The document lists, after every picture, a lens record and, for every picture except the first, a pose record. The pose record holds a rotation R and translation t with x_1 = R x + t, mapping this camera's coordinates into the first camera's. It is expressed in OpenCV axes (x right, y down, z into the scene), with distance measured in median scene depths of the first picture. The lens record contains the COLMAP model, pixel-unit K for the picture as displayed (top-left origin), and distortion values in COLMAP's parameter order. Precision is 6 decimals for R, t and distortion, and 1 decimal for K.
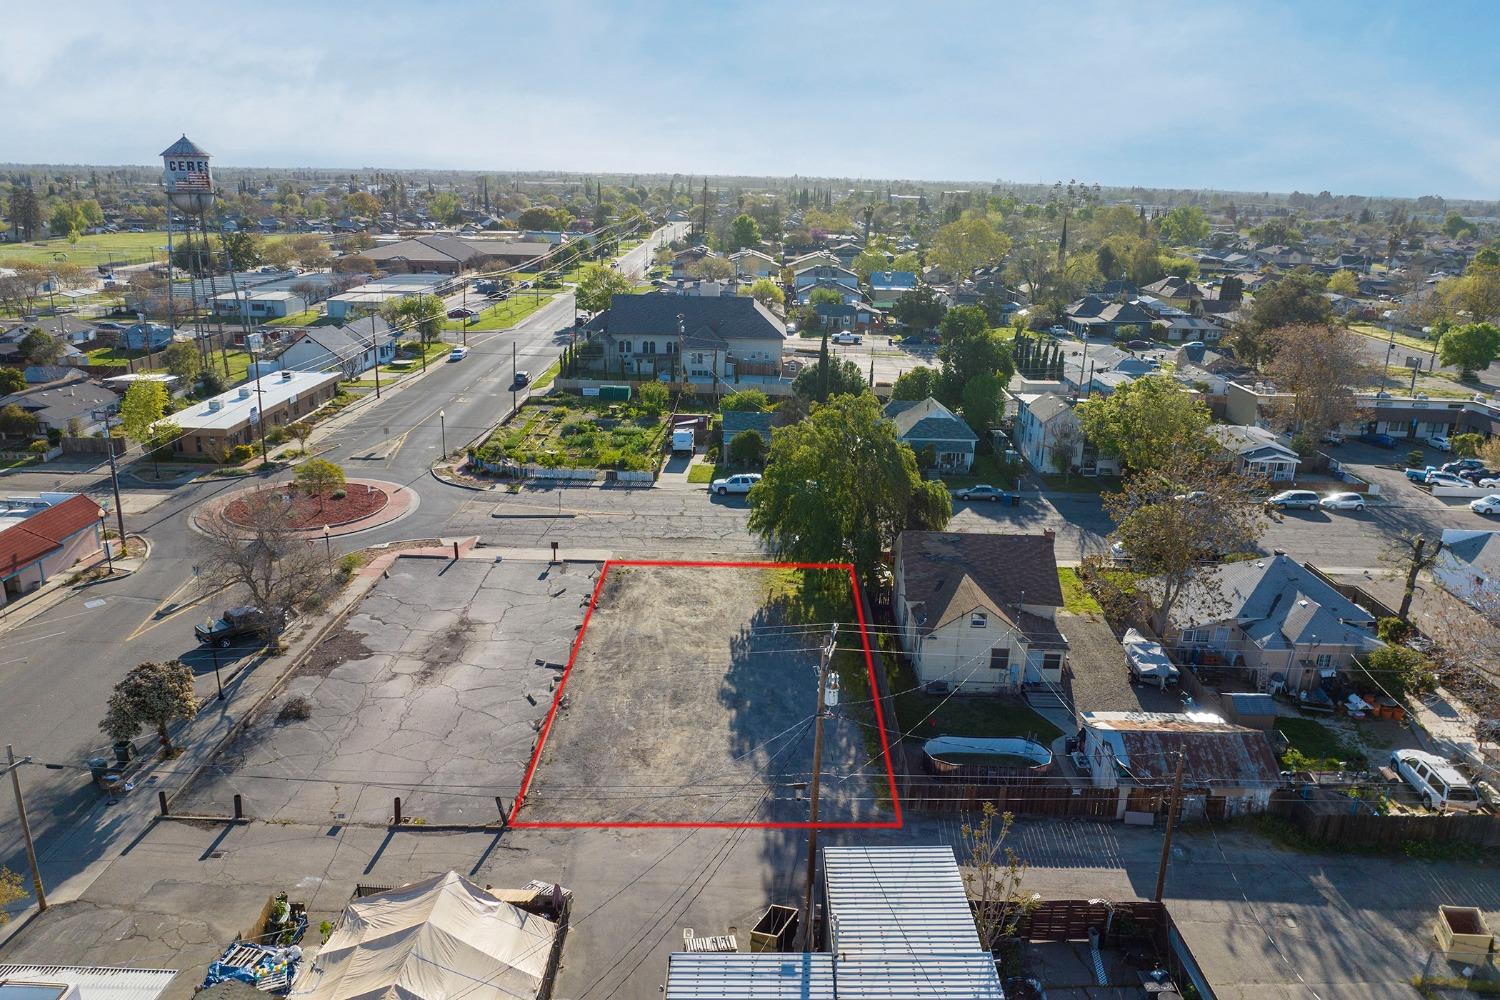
lens RADIAL K [[1060.3, 0, 747.1], [0, 1060.3, 514.4], [0, 0, 1]] dist [-0.034380, -0.001314]
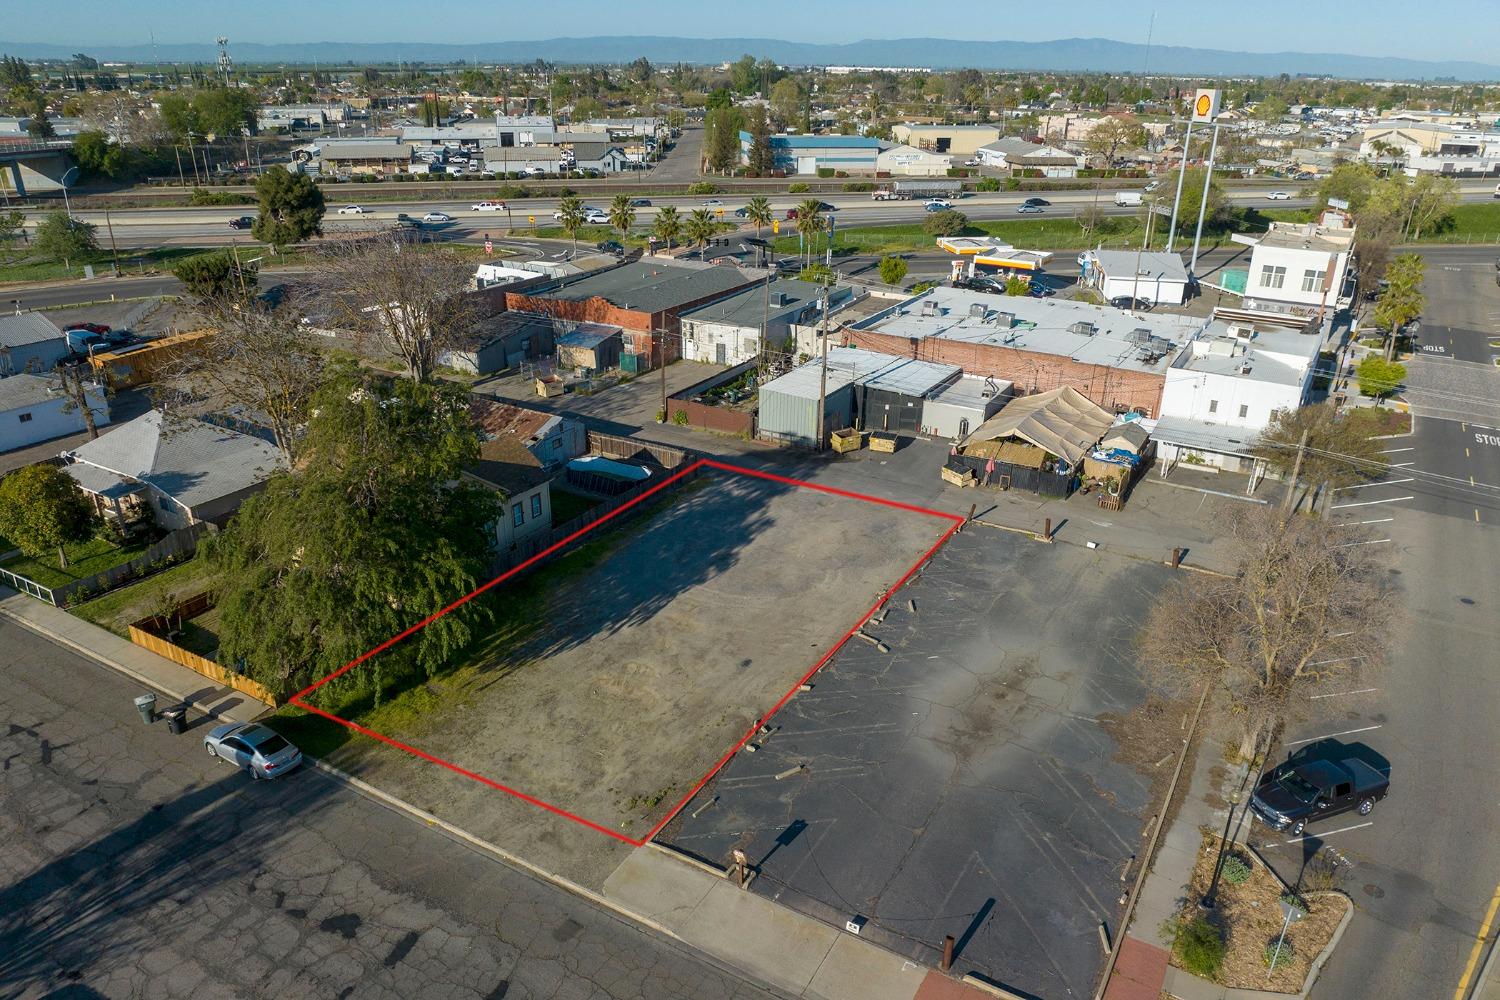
lens RADIAL K [[1060.3, 0, 745.2], [0, 1060.3, 529.1], [0, 0, 1]] dist [-0.034380, -0.001314]
pose [[-0.865128, -0.234367, 0.443426, -0.309690], [0.122998, 0.757971, 0.640586, -0.321844], [-0.486236, 0.608729, -0.626915, 1.056839]]
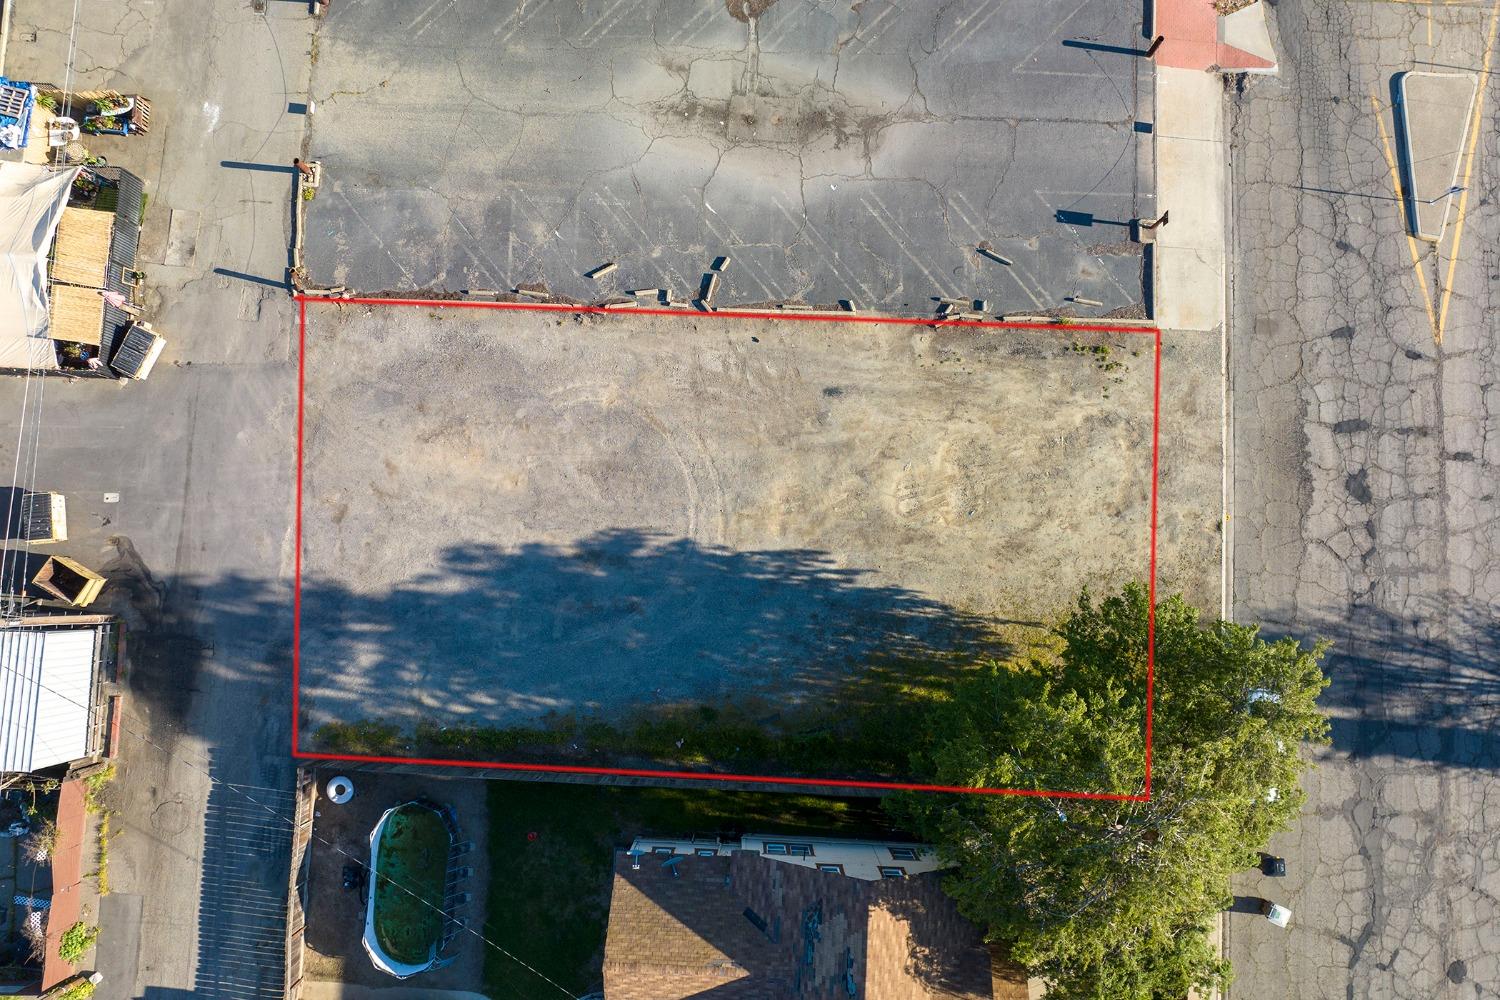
lens RADIAL K [[1059.6, 0, 758.5], [0, 1059.6, 499.3], [0, 0, 1]] dist [-0.042823, 0.009882]
pose [[-0.030883, 0.993493, -0.109630, 0.016705], [-0.317427, 0.094255, 0.943587, -0.338325], [0.947780, 0.063940, 0.312451, 0.580222]]
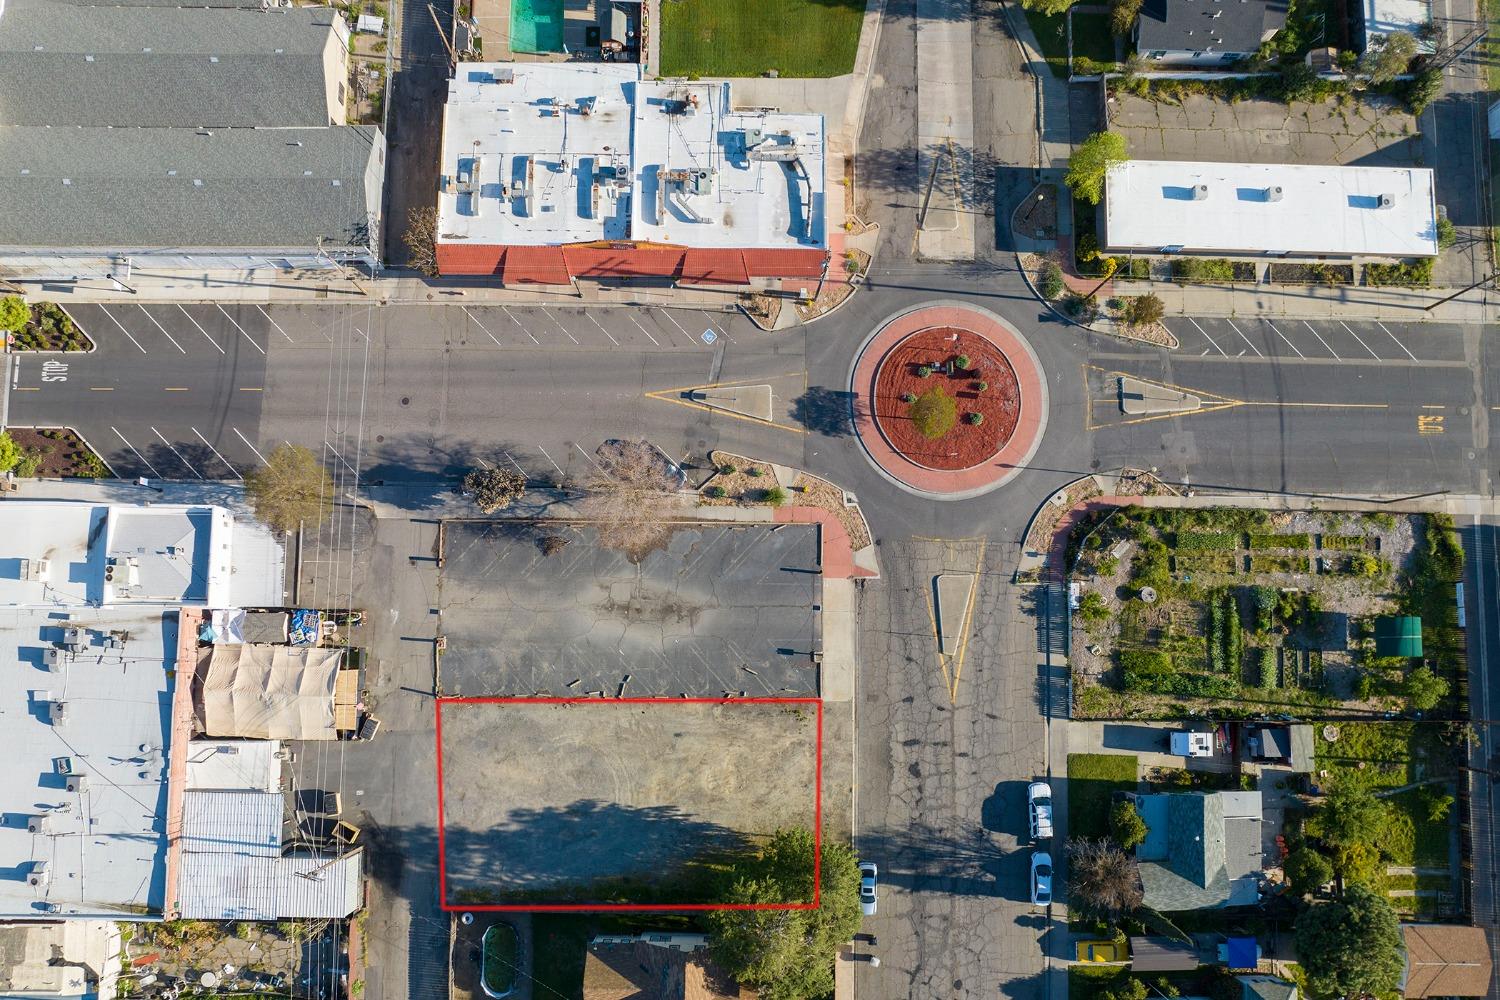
lens RADIAL K [[1060.3, 0, 744.2], [0, 1060.3, 560.2], [0, 0, 1]] dist [-0.034380, -0.001314]
pose [[-0.000845, 0.994235, -0.107223, -0.141810], [-0.315216, 0.101492, 0.943577, -0.941984], [0.949020, 0.034596, 0.313313, 0.480875]]
